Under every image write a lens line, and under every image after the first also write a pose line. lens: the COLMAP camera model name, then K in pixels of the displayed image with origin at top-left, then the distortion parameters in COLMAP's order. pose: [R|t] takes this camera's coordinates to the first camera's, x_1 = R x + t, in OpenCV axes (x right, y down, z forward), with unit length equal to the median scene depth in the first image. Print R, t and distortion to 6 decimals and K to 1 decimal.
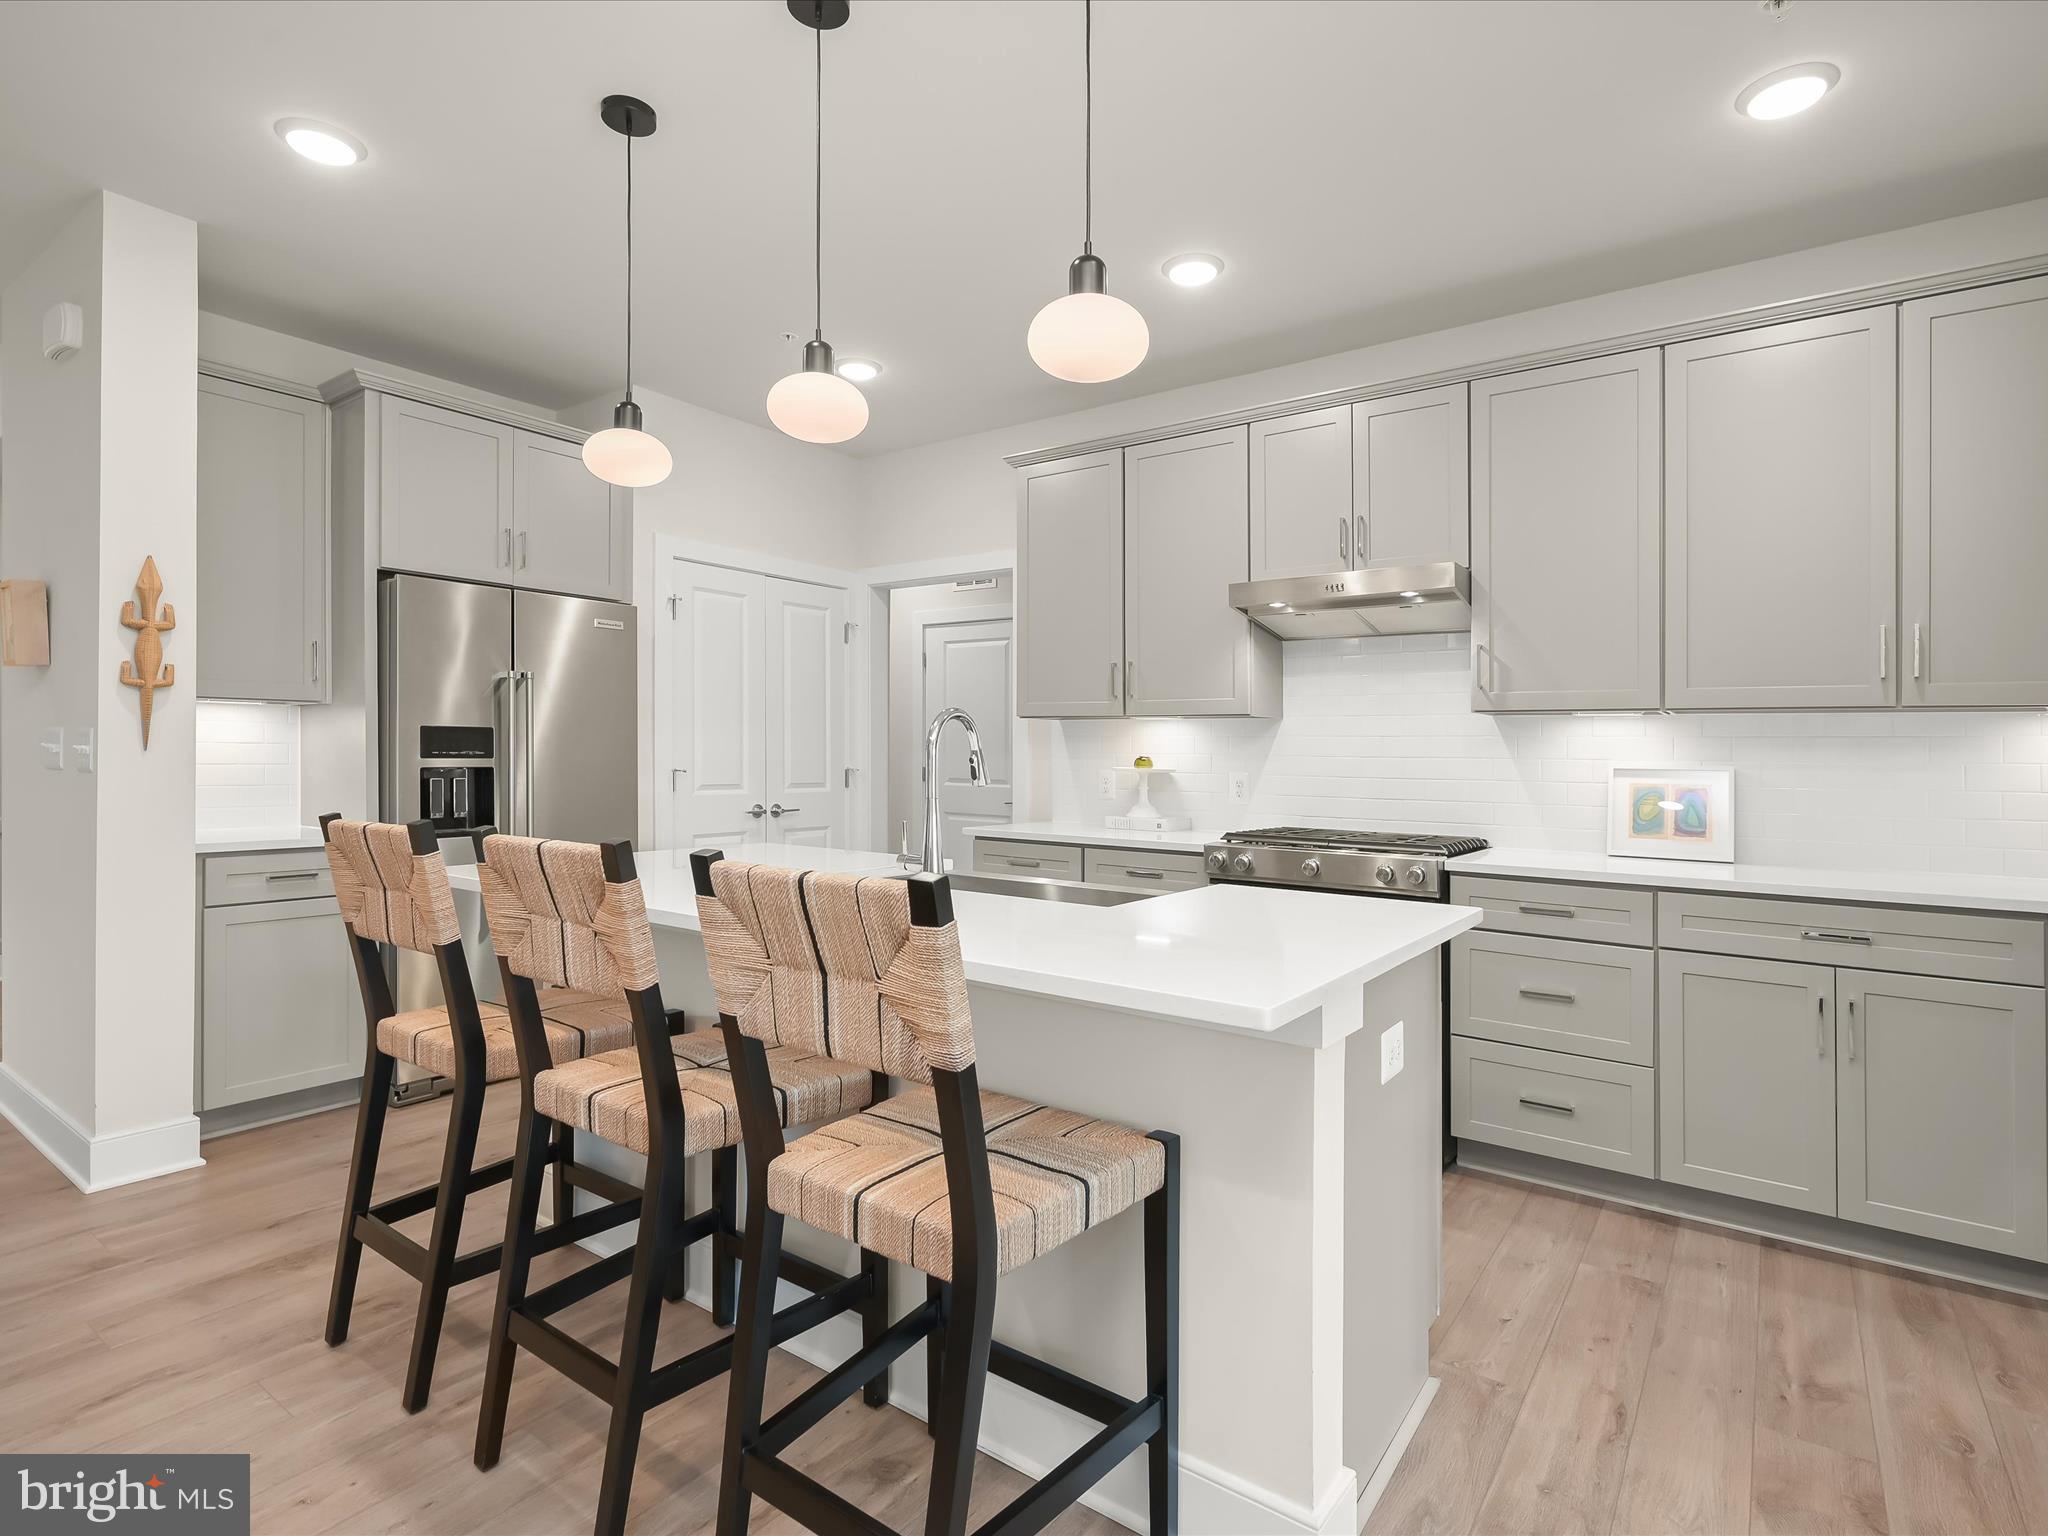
lens RADIAL K [[1018.3, 0, 1061.7], [0, 1018.3, 740.4], [0, 0, 1]] dist [0.001375, 0.000688]
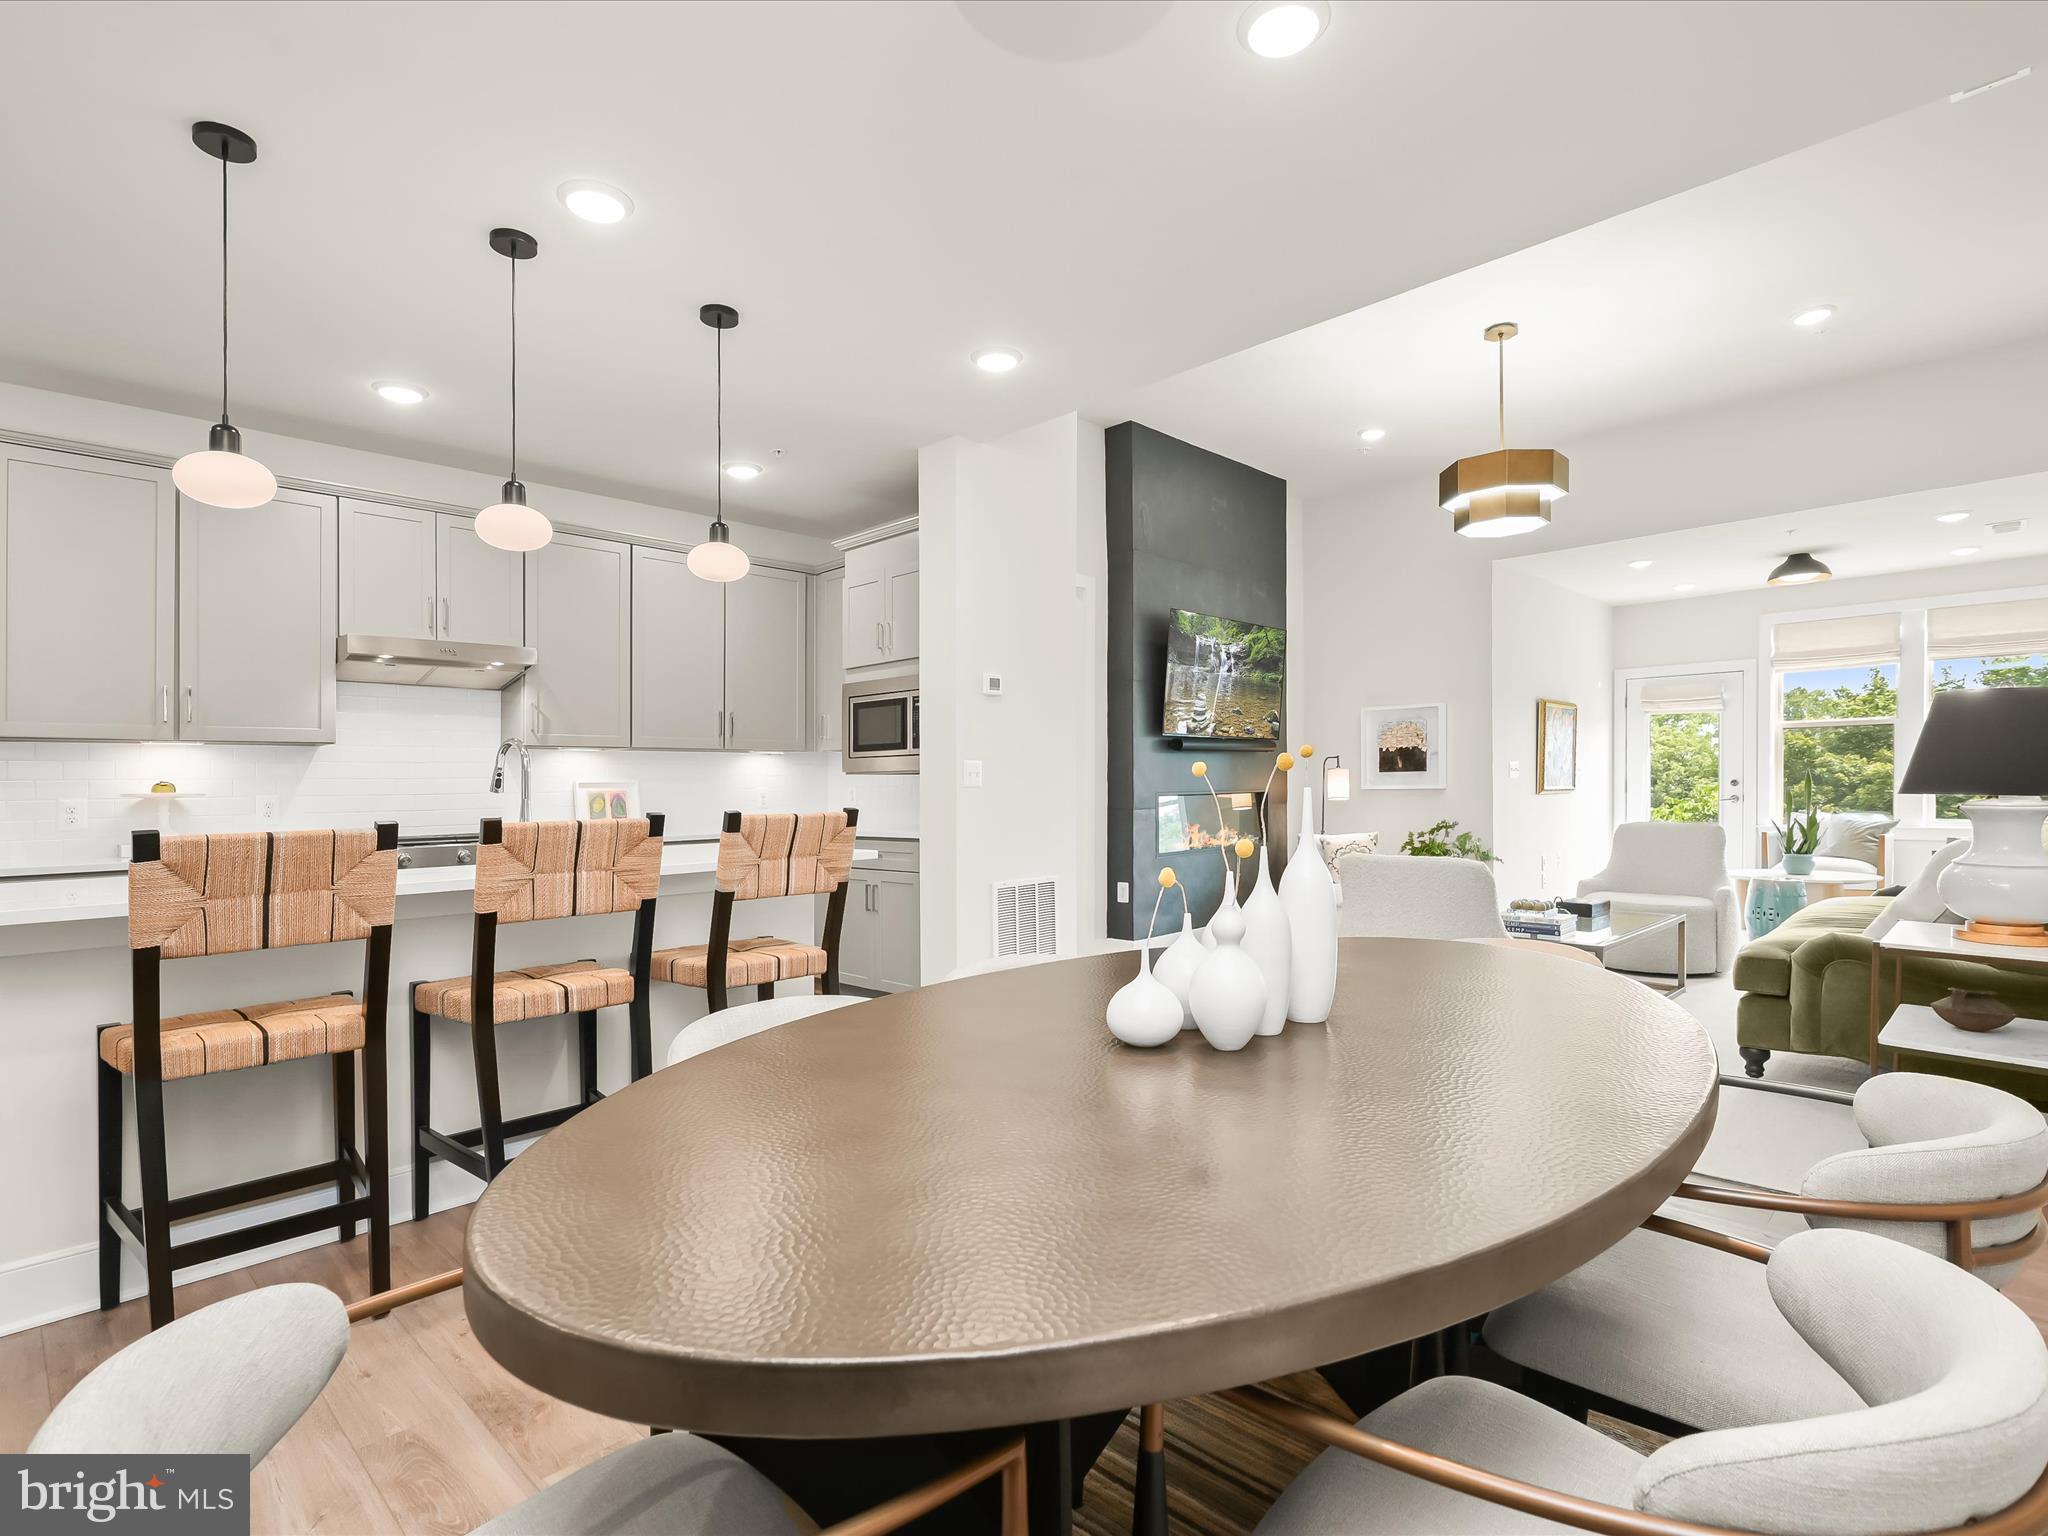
lens RADIAL K [[1018.3, 0, 1012.6], [0, 1018.3, 719.6], [0, 0, 1]] dist [0.001375, 0.000688]
pose [[0.174592, 0.048885, 0.983427, -1.101524], [0.005484, 0.998703, -0.050618, 0.014790], [-0.984626, 0.014230, 0.174098, 0.036044]]
